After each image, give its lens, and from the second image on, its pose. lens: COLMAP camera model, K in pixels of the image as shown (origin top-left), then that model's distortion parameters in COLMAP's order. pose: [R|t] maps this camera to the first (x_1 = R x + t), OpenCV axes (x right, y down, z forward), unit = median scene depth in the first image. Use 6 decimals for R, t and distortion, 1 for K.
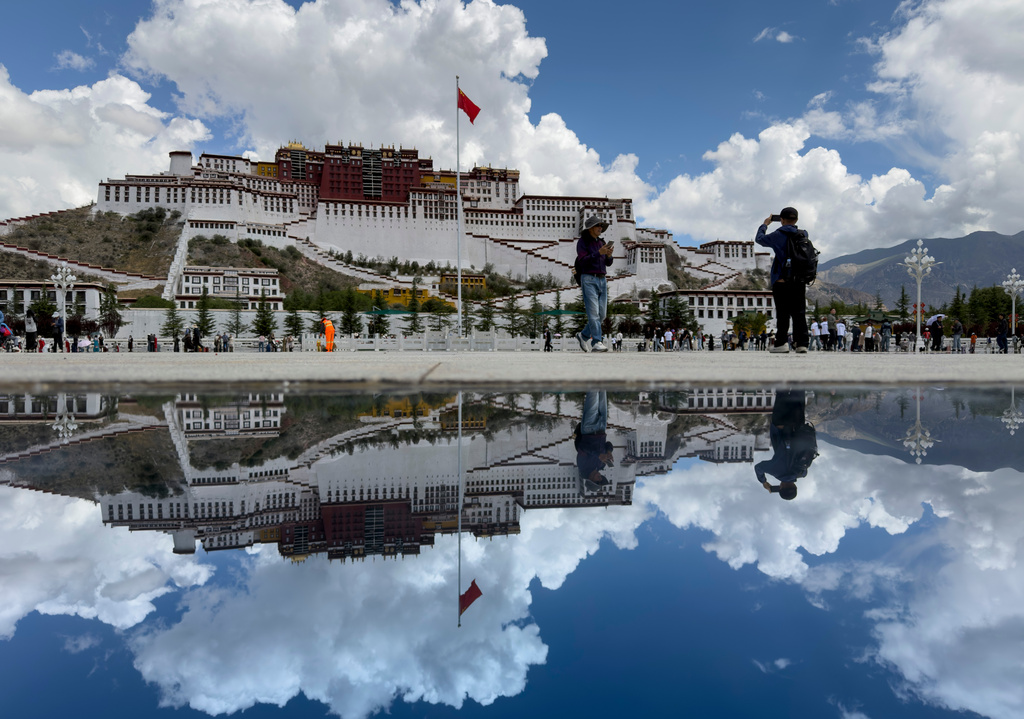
lens RADIAL K [[737.1, 0, 512.0], [0, 737.1, 359.5], [0, 0, 1]] dist [-0.003737, -0.002224]
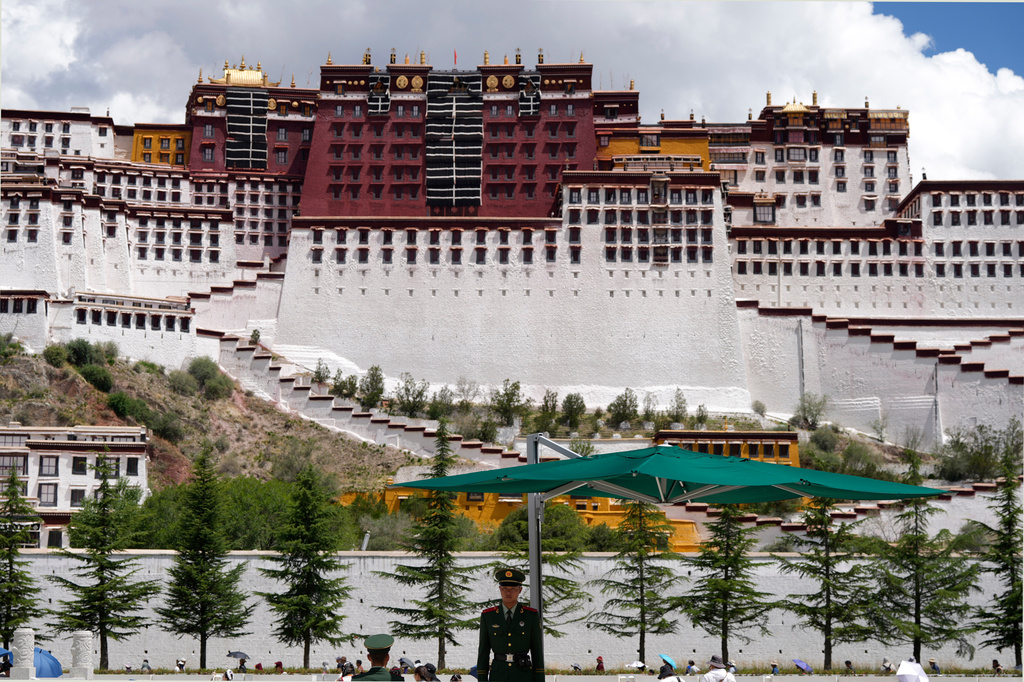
lens RADIAL K [[1995.8, 0, 512.0], [0, 1995.8, 341.0], [0, 0, 1]] dist [-0.004390, -0.134985]
pose [[0.977259, -0.033607, -0.209368, 0.021728], [-0.003159, 0.984945, -0.172841, -0.007524], [0.212025, 0.169571, 0.962440, 0.158733]]
